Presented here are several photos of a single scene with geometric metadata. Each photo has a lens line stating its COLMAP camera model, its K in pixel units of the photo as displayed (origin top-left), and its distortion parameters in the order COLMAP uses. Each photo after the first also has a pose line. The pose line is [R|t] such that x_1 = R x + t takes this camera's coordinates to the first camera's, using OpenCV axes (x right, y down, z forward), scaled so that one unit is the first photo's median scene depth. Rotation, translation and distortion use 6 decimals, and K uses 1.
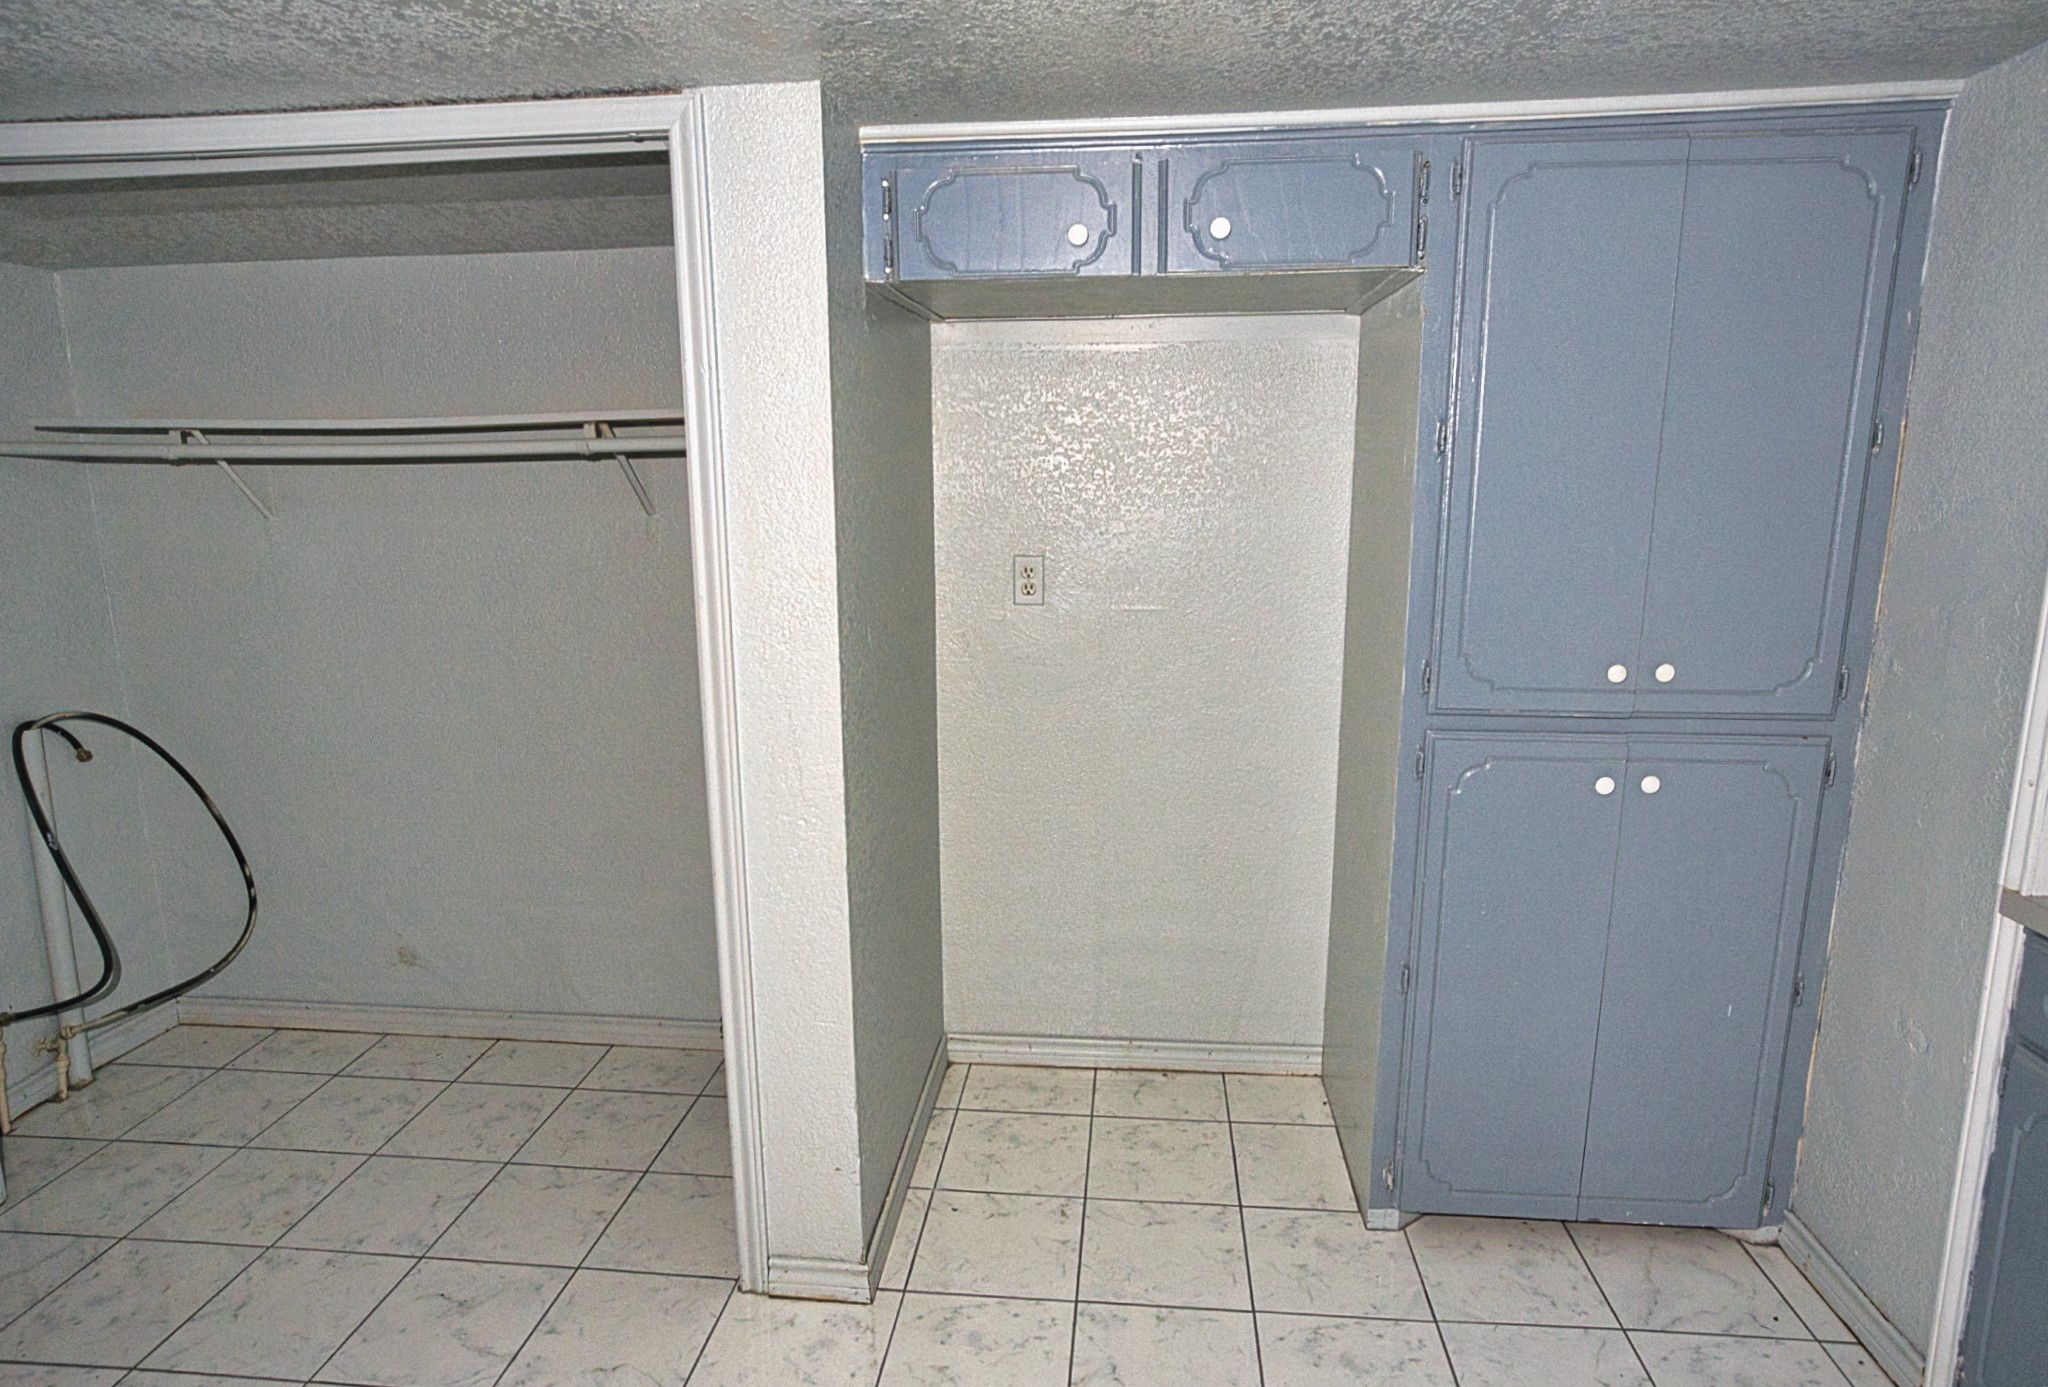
lens RADIAL K [[1181.3, 0, 1016.1], [0, 1181.3, 696.7], [0, 0, 1]] dist [-0.018025, 0.003700]
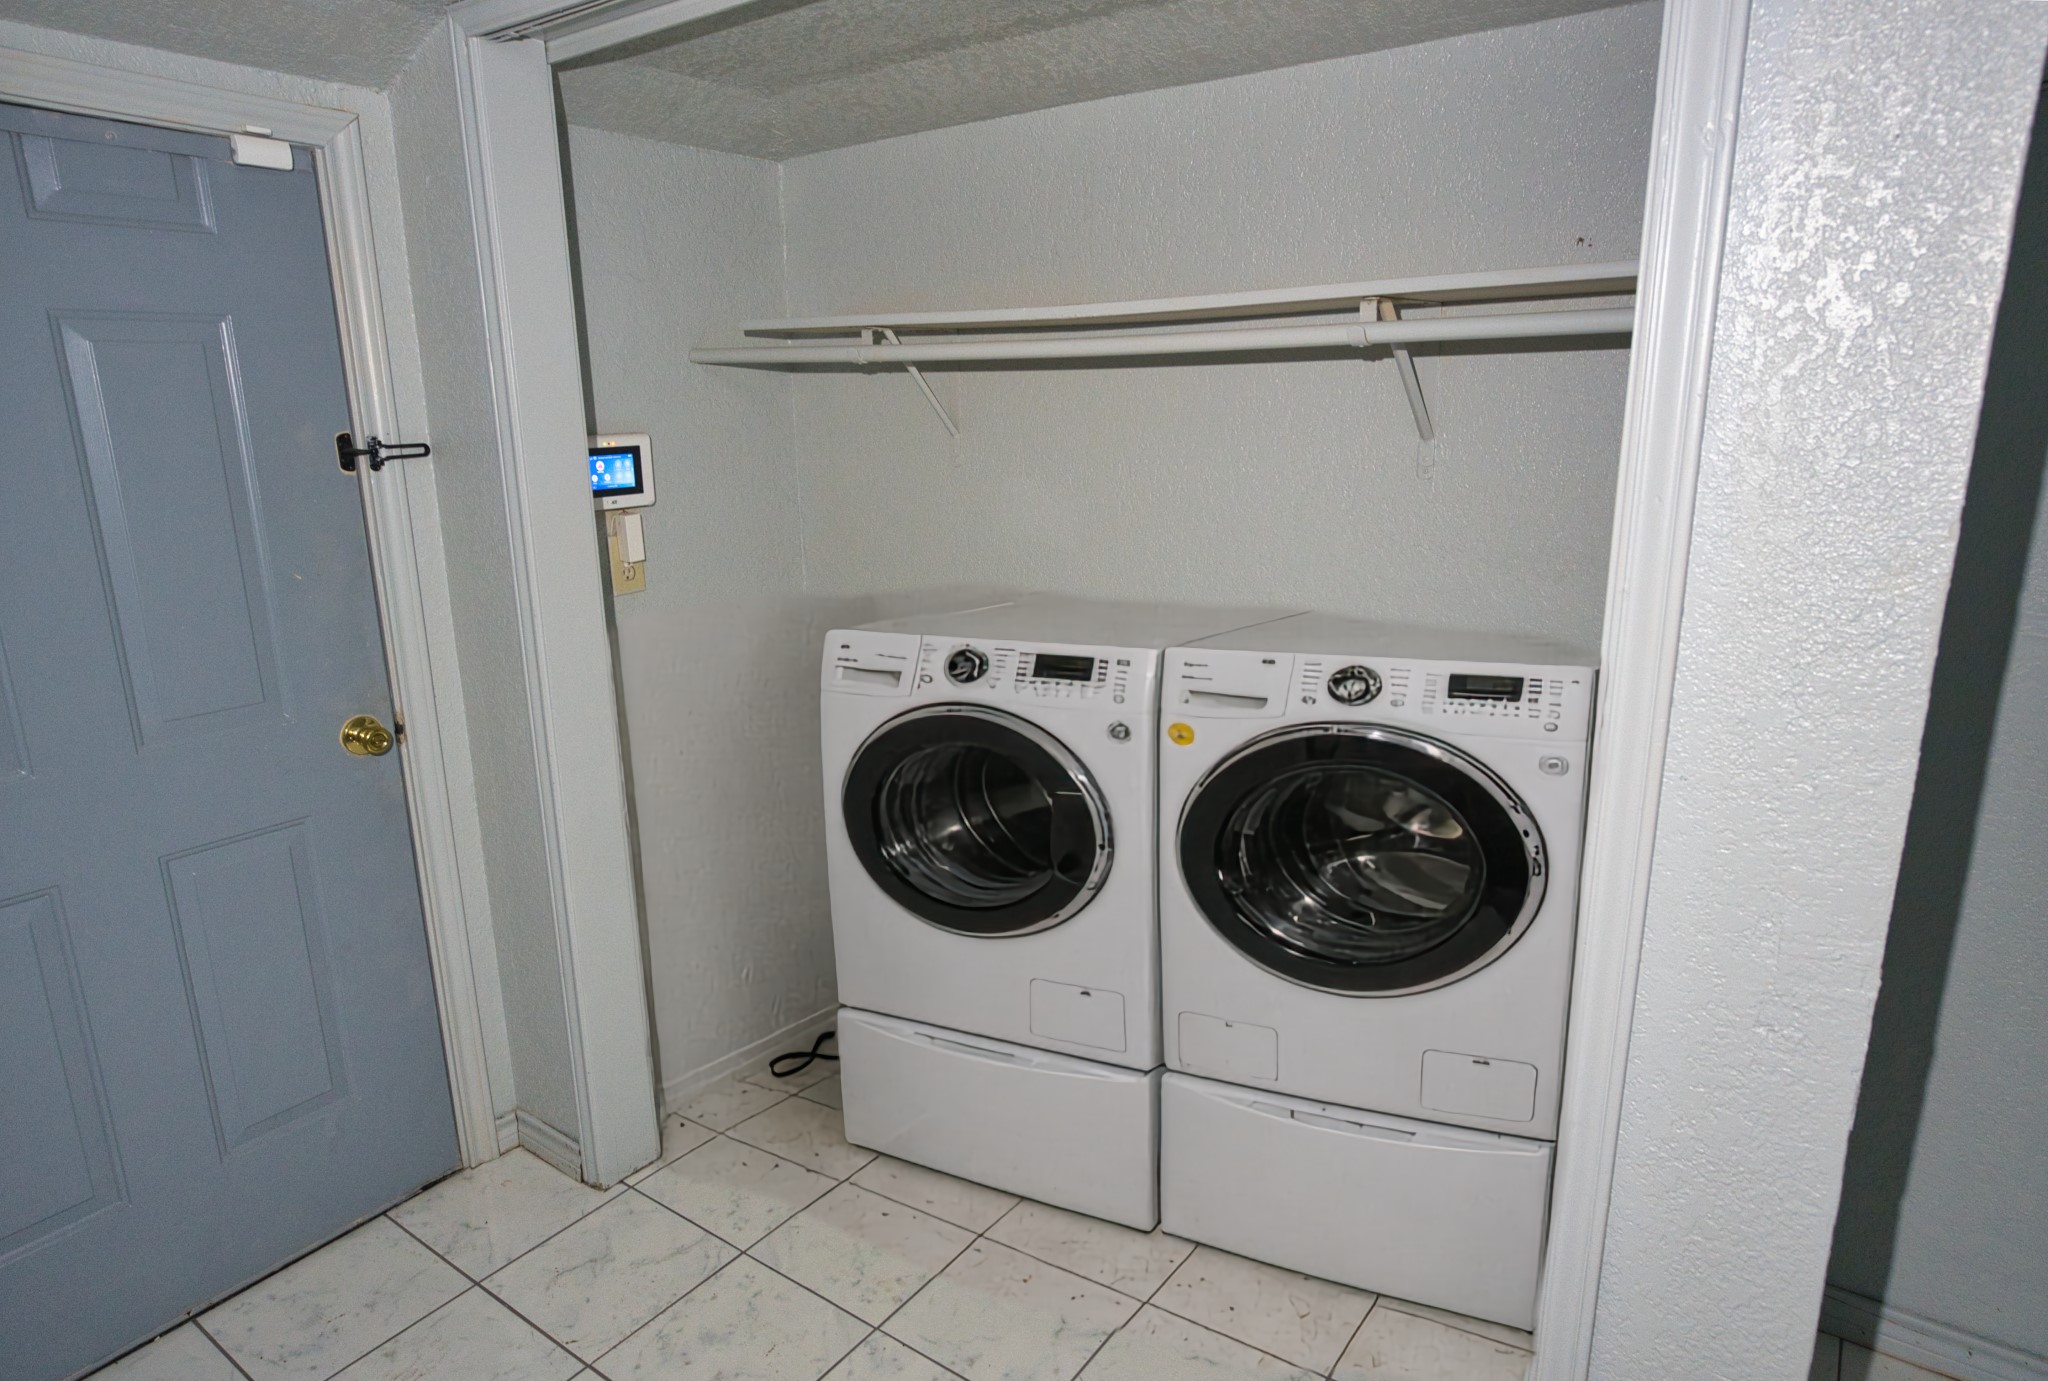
lens RADIAL K [[1193.0, 0, 1024.2], [0, 1193.0, 687.7], [0, 0, 1]] dist [-0.003226, -0.000177]
pose [[0.869068, 0.113489, -0.481499, -0.174722], [-0.086372, 0.993189, 0.078199, -0.047667], [0.487094, -0.026372, 0.872951, 0.294050]]
